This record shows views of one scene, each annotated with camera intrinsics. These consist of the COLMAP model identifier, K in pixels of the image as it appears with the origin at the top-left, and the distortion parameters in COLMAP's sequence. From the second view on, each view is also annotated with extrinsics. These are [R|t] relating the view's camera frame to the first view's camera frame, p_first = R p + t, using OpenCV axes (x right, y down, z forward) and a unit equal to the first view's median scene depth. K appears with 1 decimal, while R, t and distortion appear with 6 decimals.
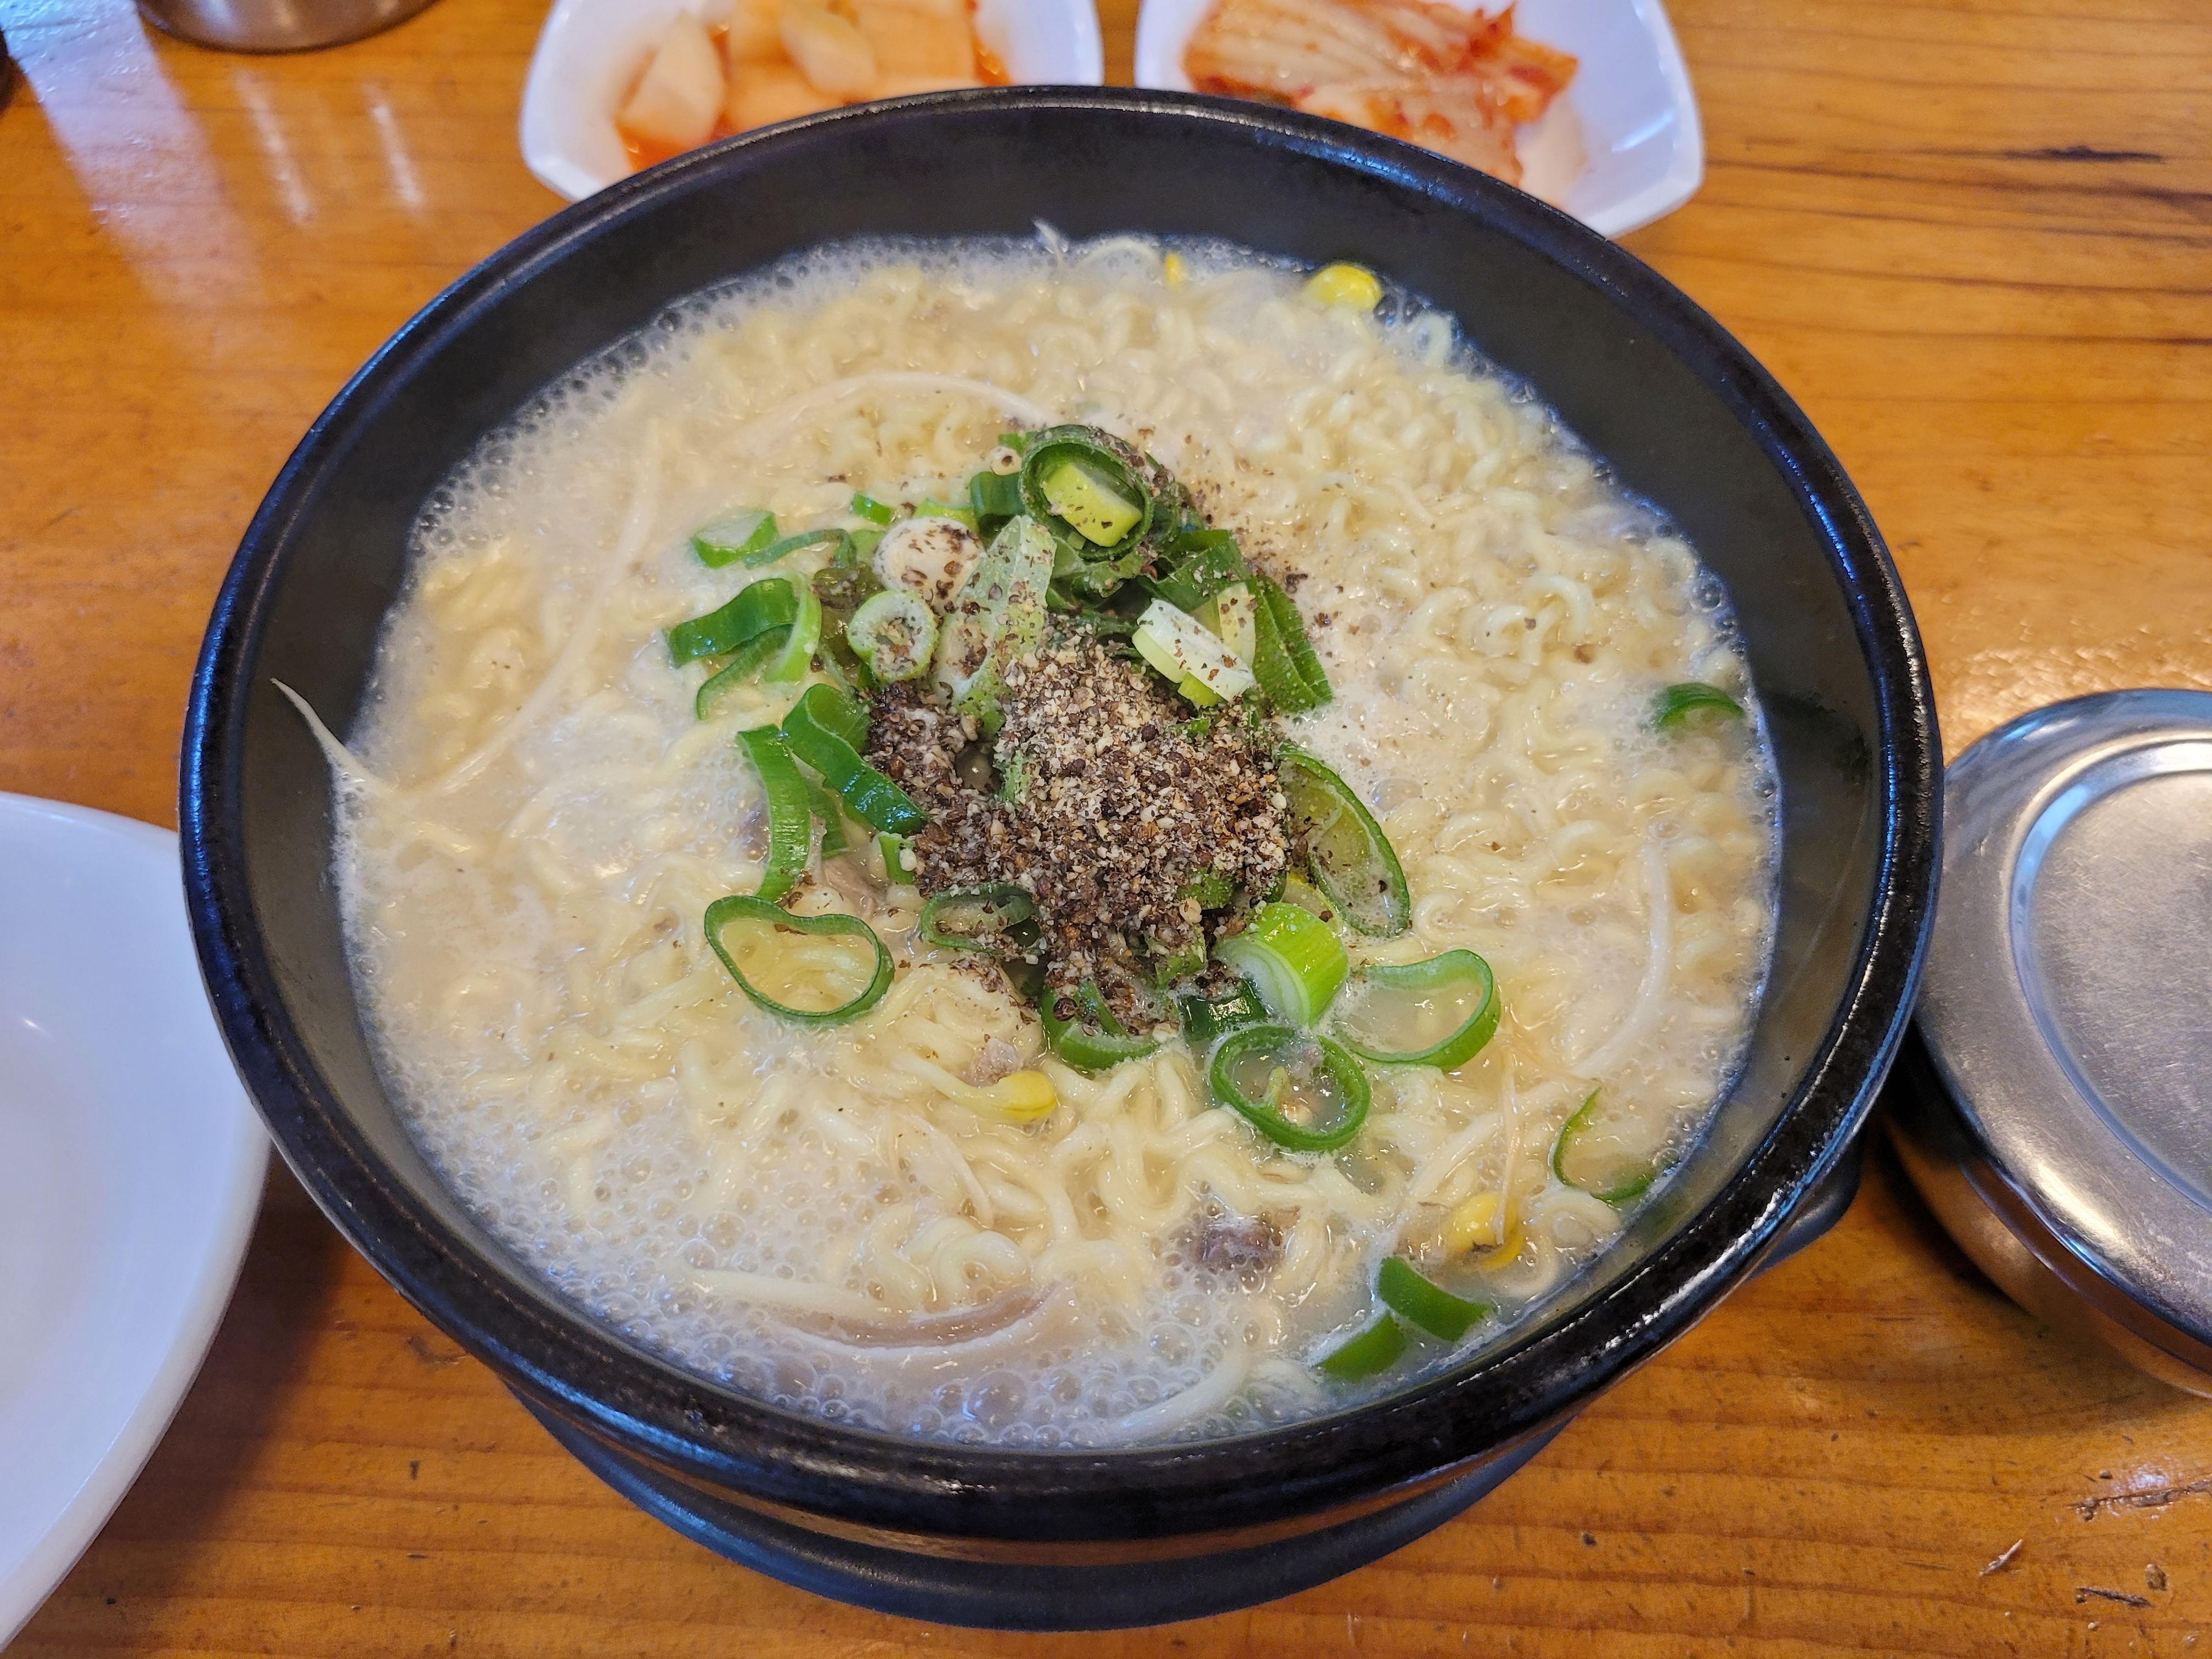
lens RADIAL K [[1693.4, 0, 1101.7], [0, 1693.4, 840.6], [0, 0, 1]] dist [0.006267, -0.015160]
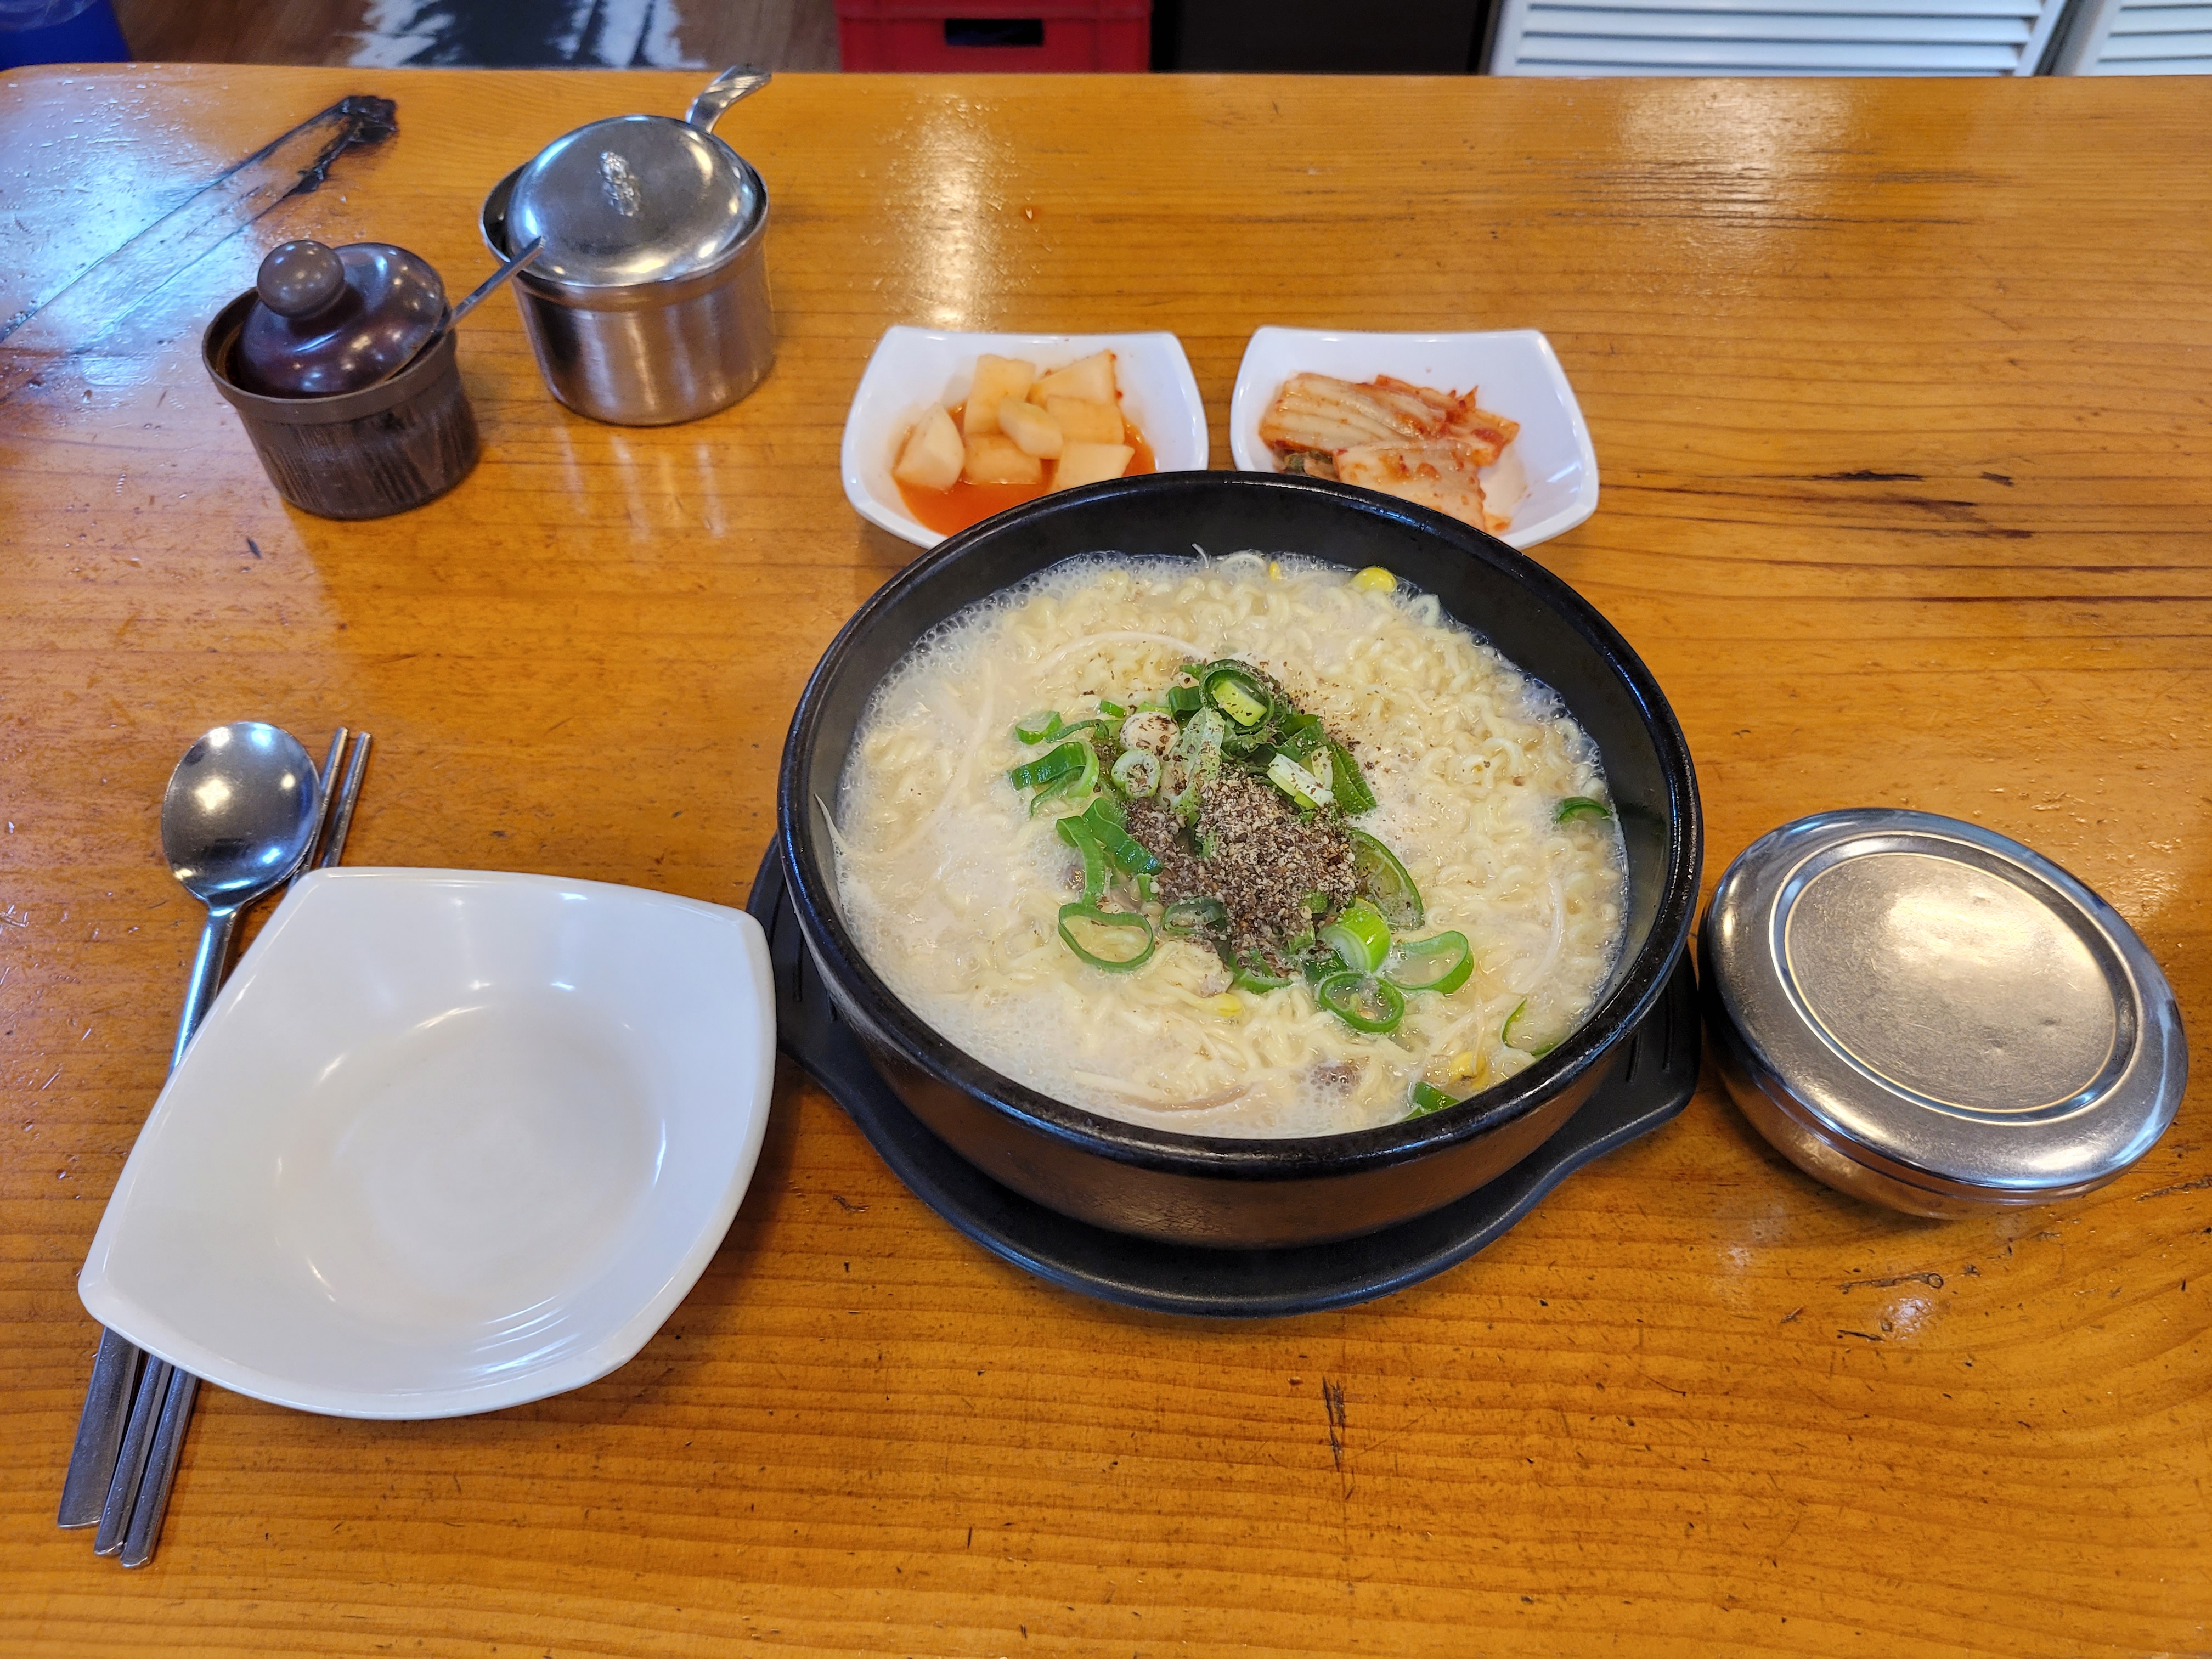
lens RADIAL K [[1614.8, 0, 1113.2], [0, 1614.8, 856.1], [0, 0, 1]] dist [0.029928, -0.031017]
pose [[0.999897, -0.009897, -0.010429, -0.123797], [0.008511, 0.992073, -0.125374, 0.176628], [0.011587, 0.125272, 0.992055, -0.685714]]
